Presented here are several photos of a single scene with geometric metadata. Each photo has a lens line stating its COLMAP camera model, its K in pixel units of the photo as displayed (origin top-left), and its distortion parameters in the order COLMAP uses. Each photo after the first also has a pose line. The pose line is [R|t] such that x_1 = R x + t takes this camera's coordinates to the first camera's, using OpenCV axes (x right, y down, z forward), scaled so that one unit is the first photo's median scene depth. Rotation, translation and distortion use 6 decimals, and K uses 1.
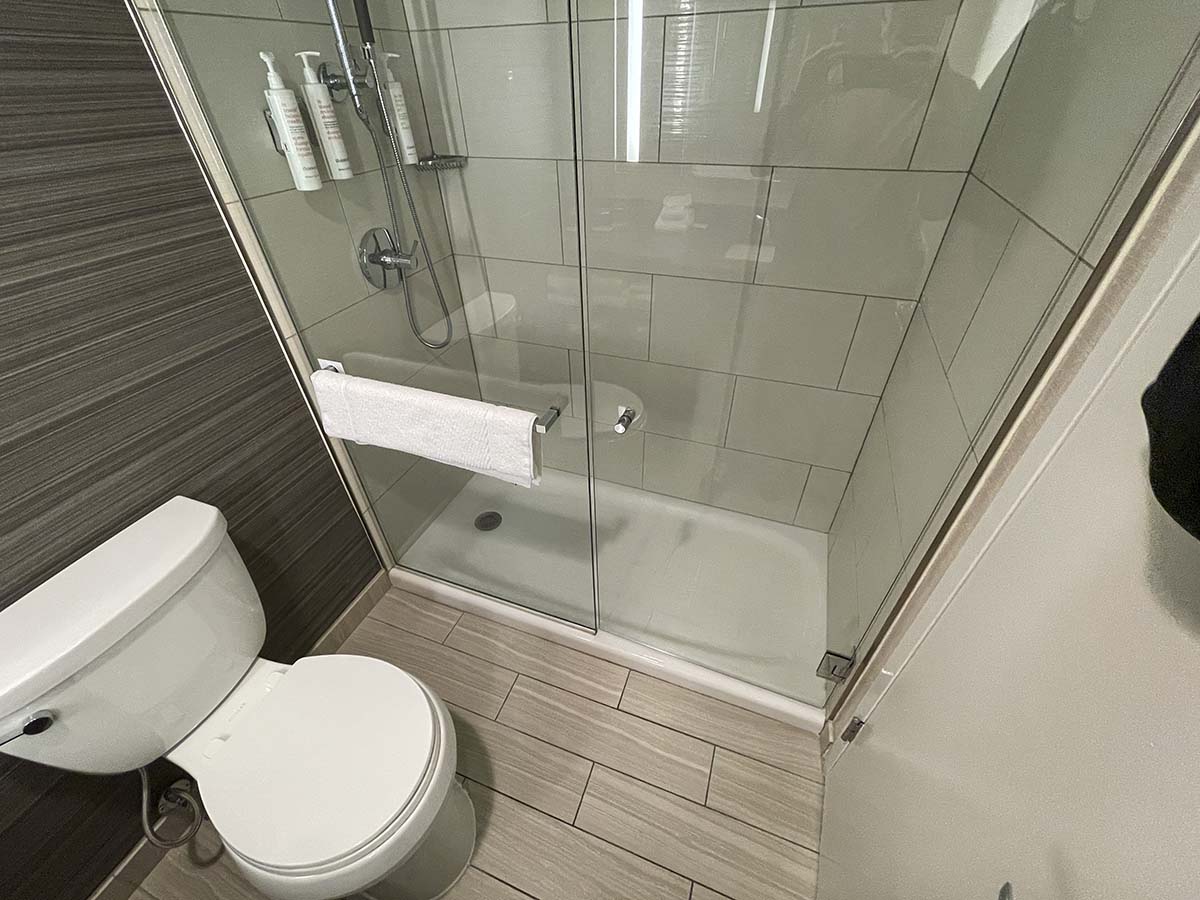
lens RADIAL K [[487.7, 0, 600.0], [0, 487.7, 450.0], [0, 0, 1]] dist [0.000510, 0.000402]
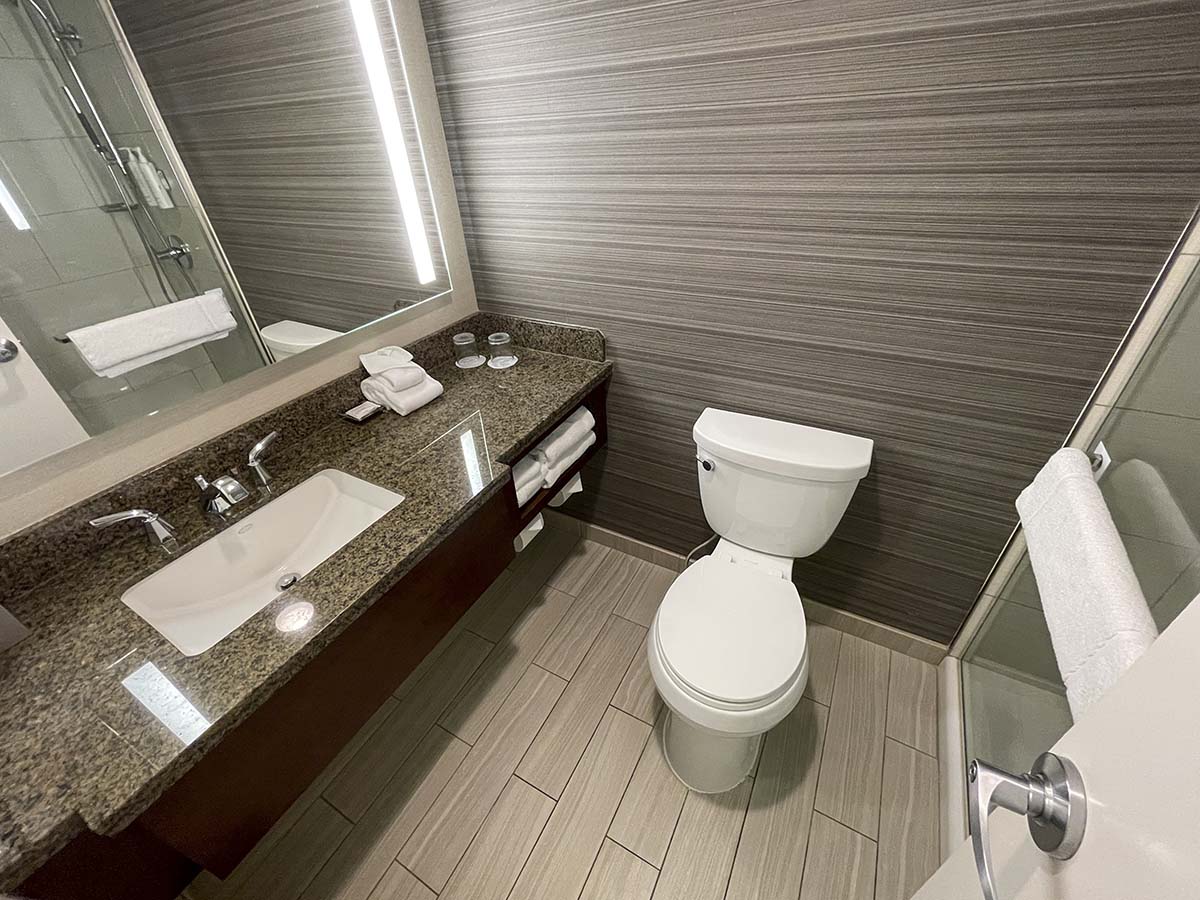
lens RADIAL K [[487.7, 0, 600.0], [0, 487.7, 450.0], [0, 0, 1]] dist [0.000510, 0.000402]
pose [[-0.154717, 0.578884, -0.800597, 0.239916], [-0.555762, 0.618983, 0.554968, -0.183576], [0.816818, 0.530804, 0.225954, 0.150843]]
